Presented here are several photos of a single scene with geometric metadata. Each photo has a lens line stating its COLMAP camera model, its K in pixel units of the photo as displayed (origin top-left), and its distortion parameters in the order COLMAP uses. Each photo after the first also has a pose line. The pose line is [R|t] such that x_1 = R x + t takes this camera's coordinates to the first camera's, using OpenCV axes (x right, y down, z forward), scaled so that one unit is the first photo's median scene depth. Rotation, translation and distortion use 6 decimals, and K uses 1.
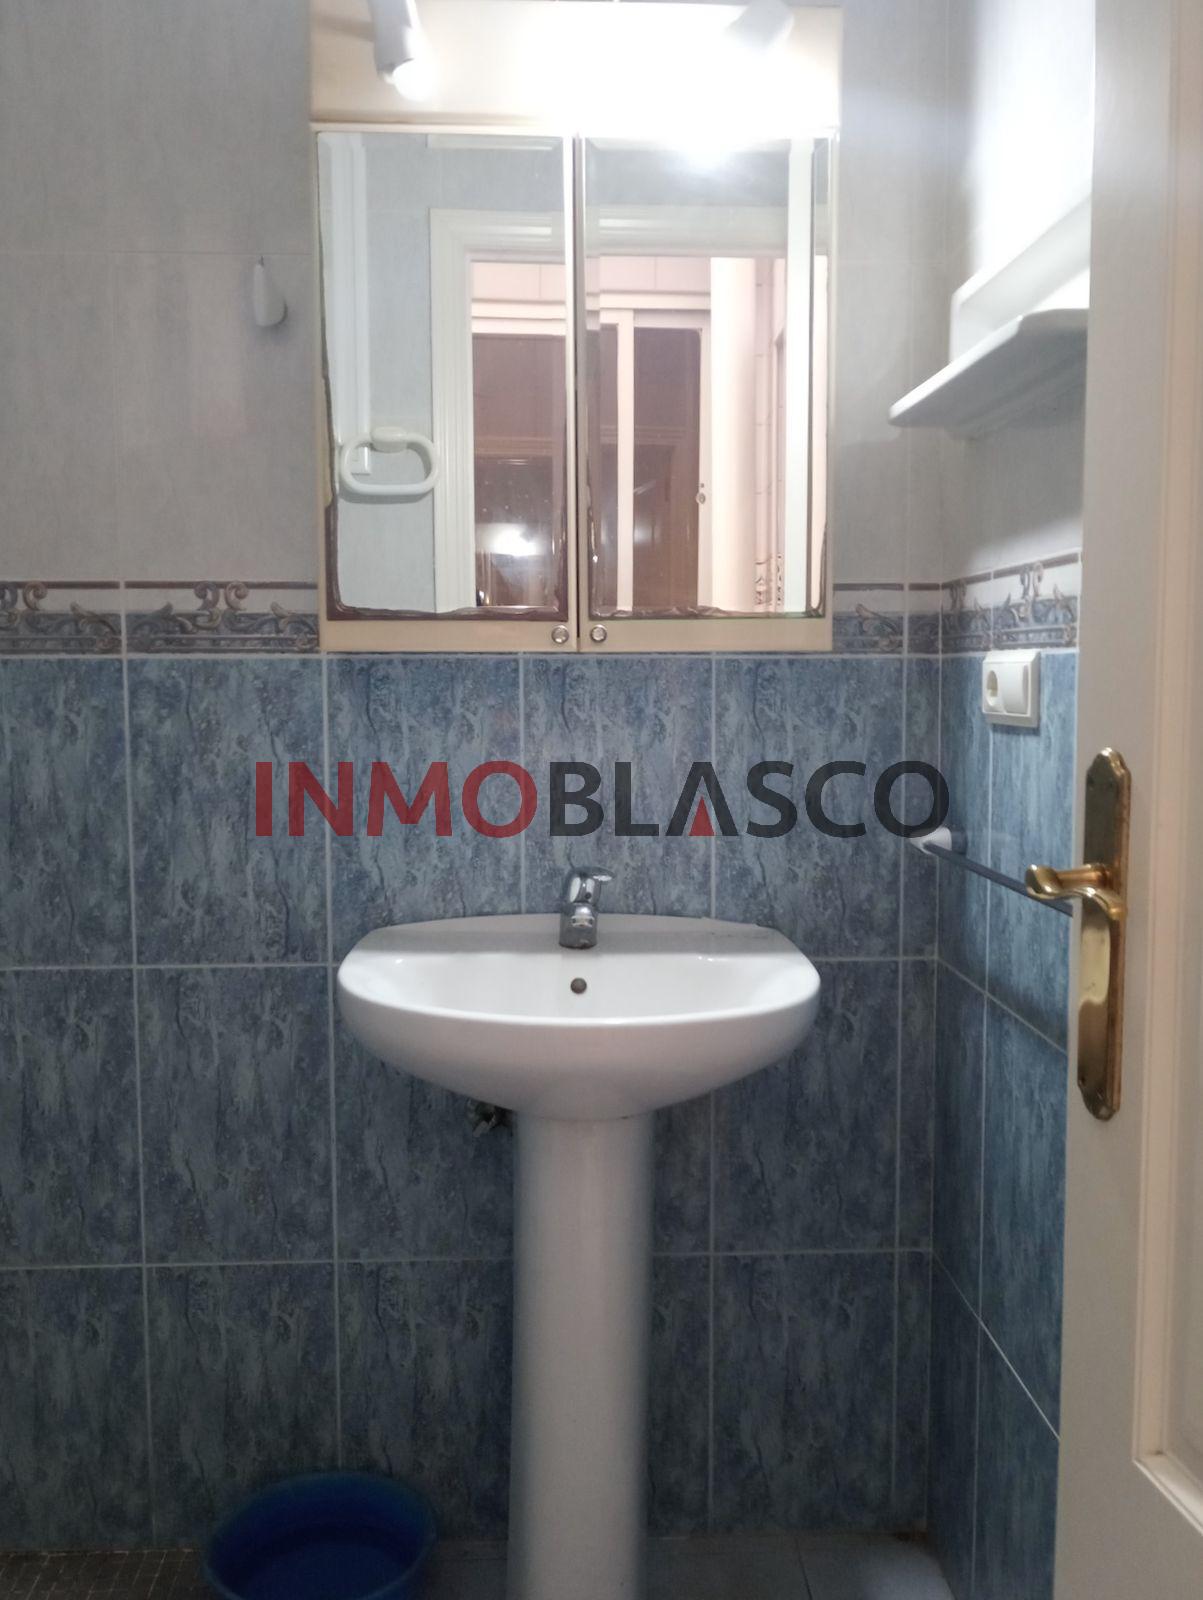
lens RADIAL K [[1323.0, 0, 604.0], [0, 1323.0, 797.6], [0, 0, 1]] dist [0.026680, -0.051551]
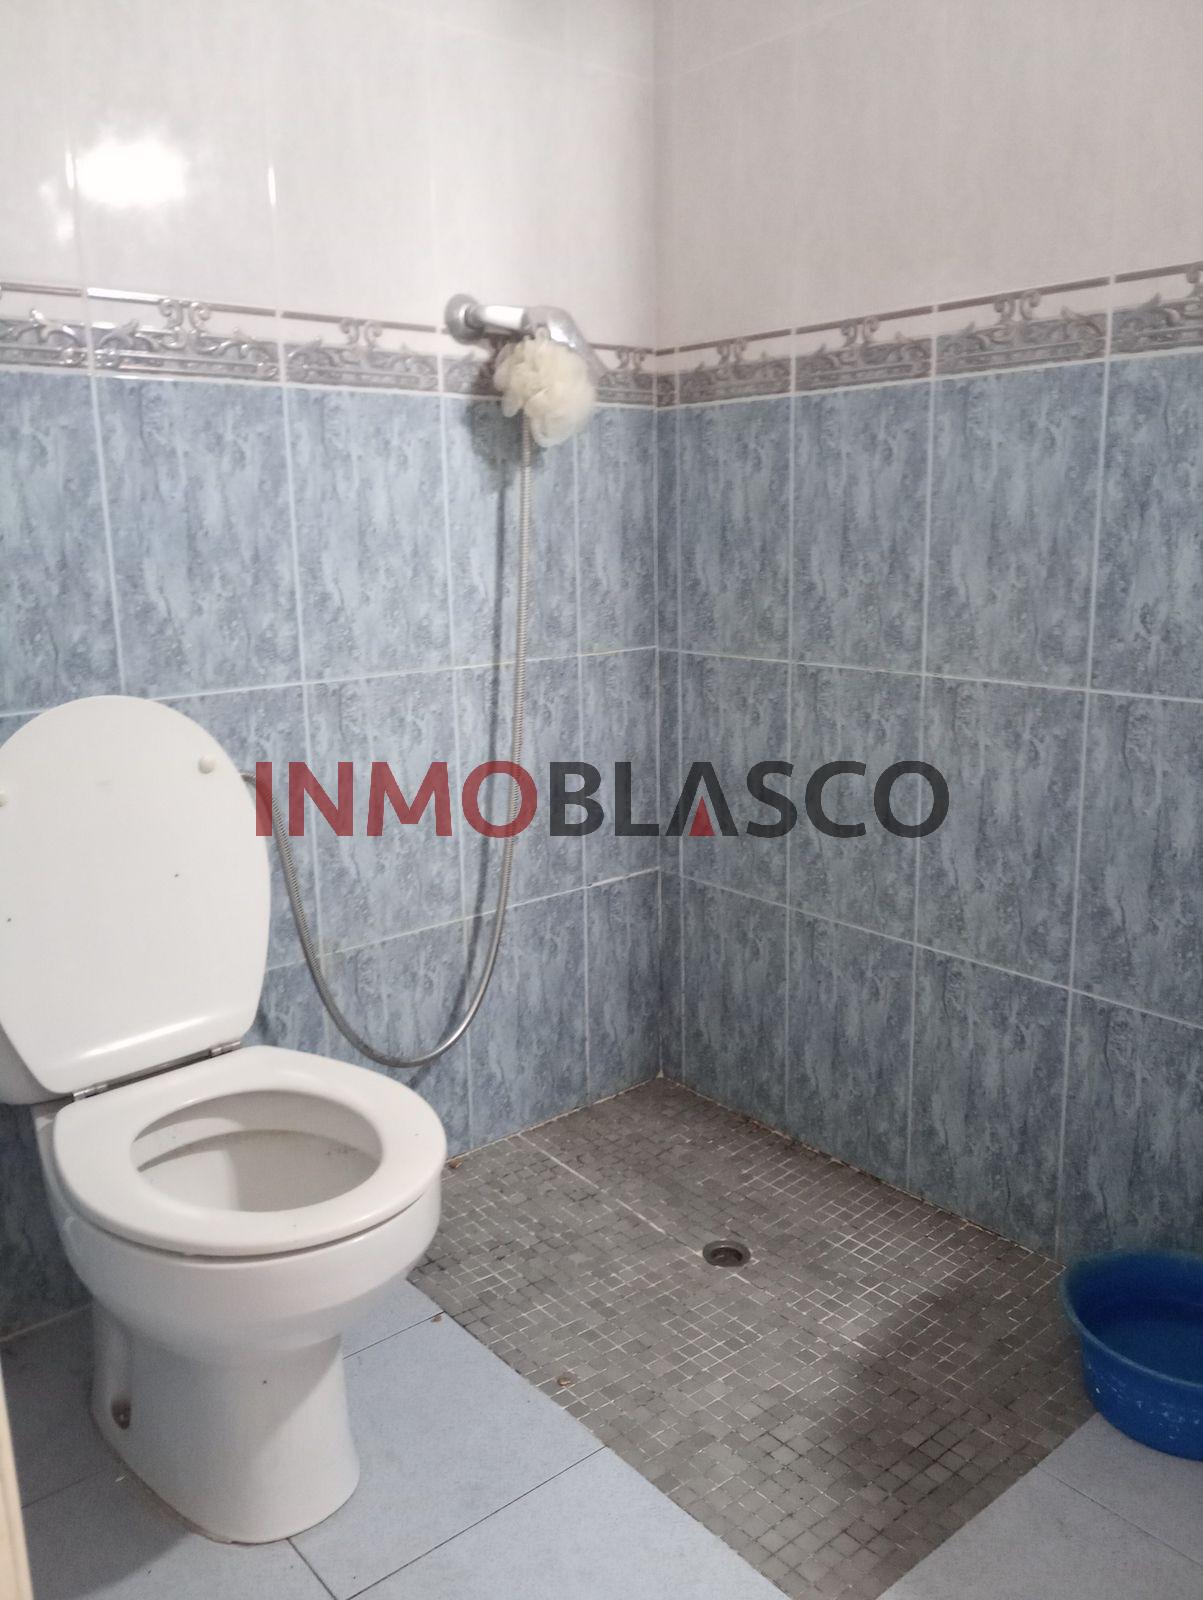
lens RADIAL K [[1323.0, 0, 603.5], [0, 1323.0, 792.0], [0, 0, 1]] dist [0.026680, -0.051551]
pose [[0.589682, 0.154880, -0.792646, 0.220706], [-0.042380, 0.986022, 0.161137, 0.059289], [0.806523, -0.061427, 0.588003, 0.136147]]
